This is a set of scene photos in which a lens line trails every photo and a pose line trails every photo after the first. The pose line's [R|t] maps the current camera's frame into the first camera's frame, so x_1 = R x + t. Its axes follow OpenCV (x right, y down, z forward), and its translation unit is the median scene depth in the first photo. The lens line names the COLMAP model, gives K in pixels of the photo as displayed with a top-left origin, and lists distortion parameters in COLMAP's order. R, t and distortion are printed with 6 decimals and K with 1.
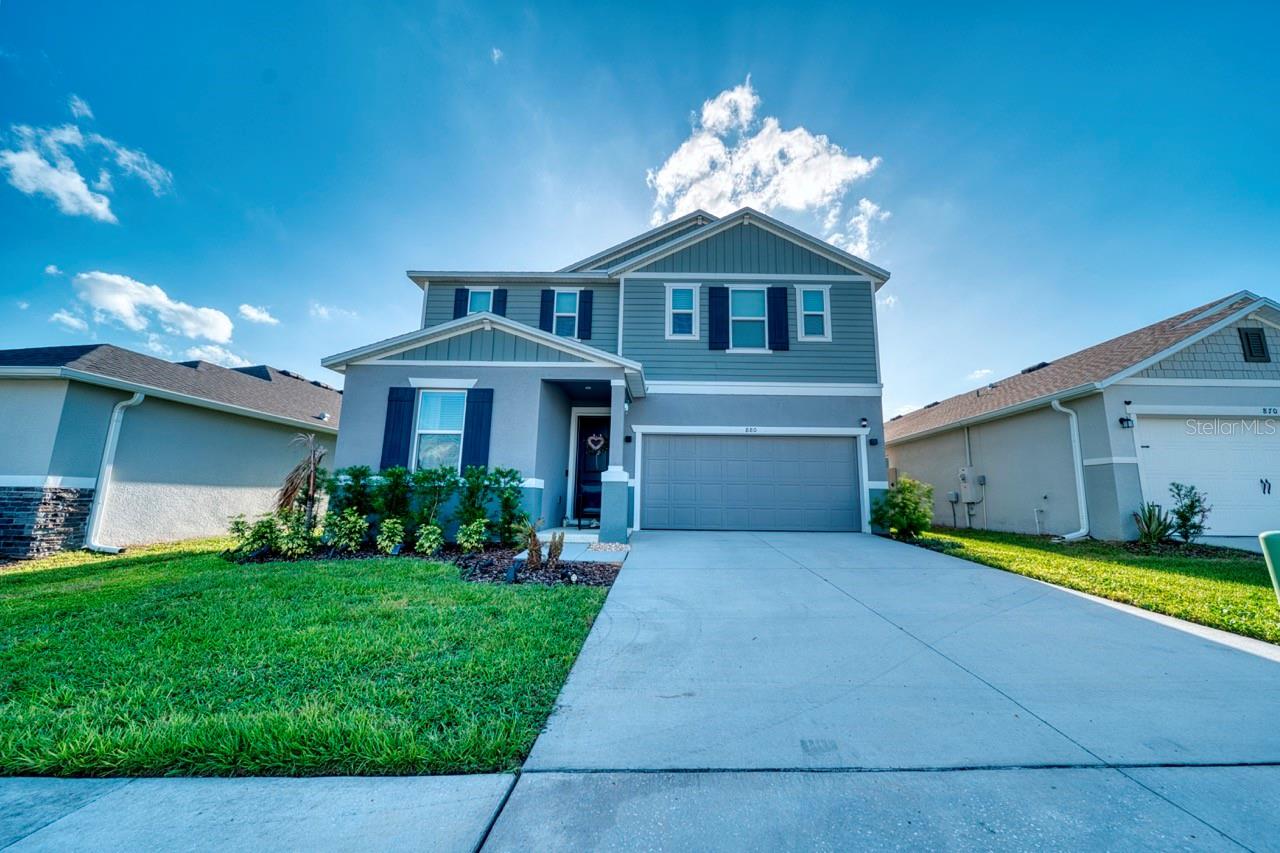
lens RADIAL K [[457.8, 0, 641.1], [0, 457.8, 429.6], [0, 0, 1]] dist [-0.000401, -0.000275]
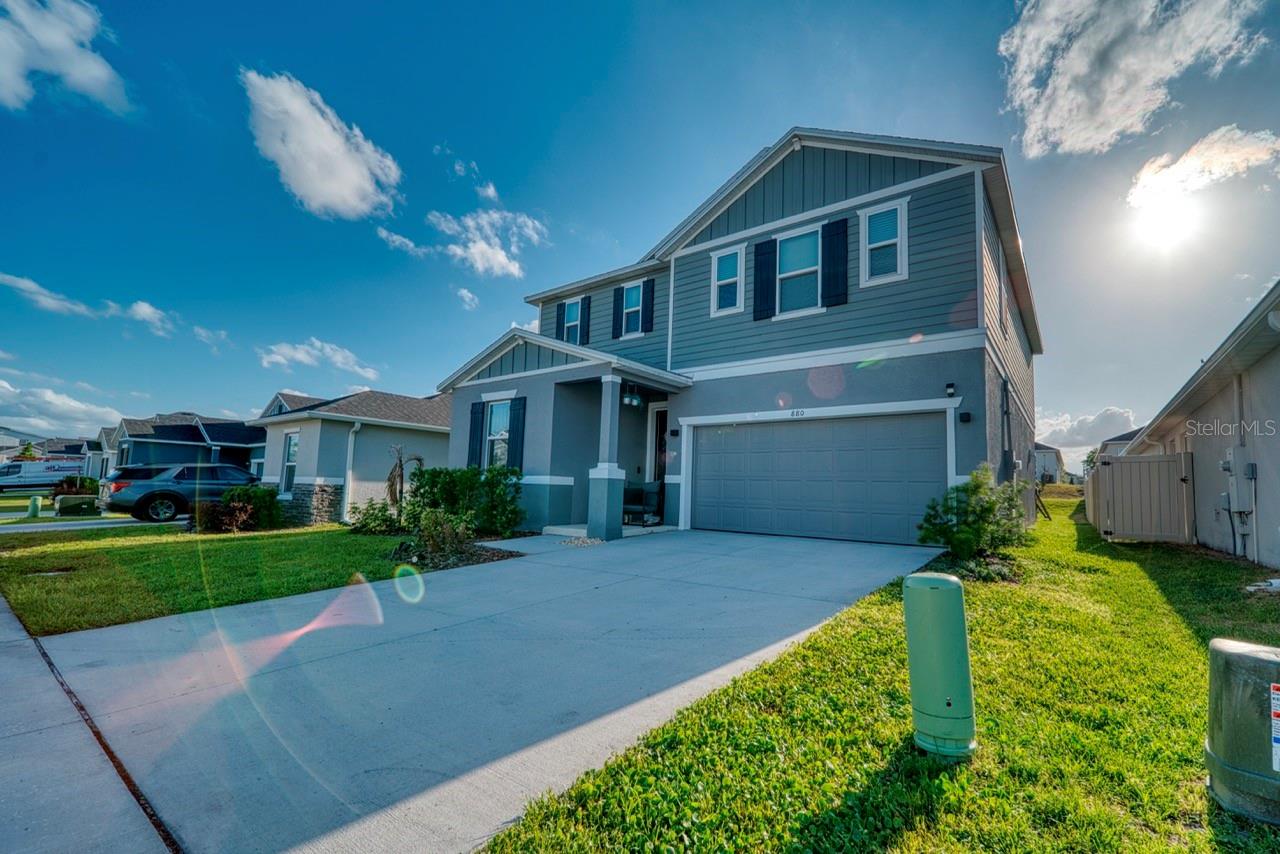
lens RADIAL K [[488.0, 0, 640.7], [0, 488.0, 453.6], [0, 0, 1]] dist [-0.000097, -0.000127]
pose [[0.831899, -0.033654, -0.553905, 0.470880], [0.070276, 0.996512, 0.045000, 0.013294], [0.550459, -0.076361, 0.831363, 0.124332]]
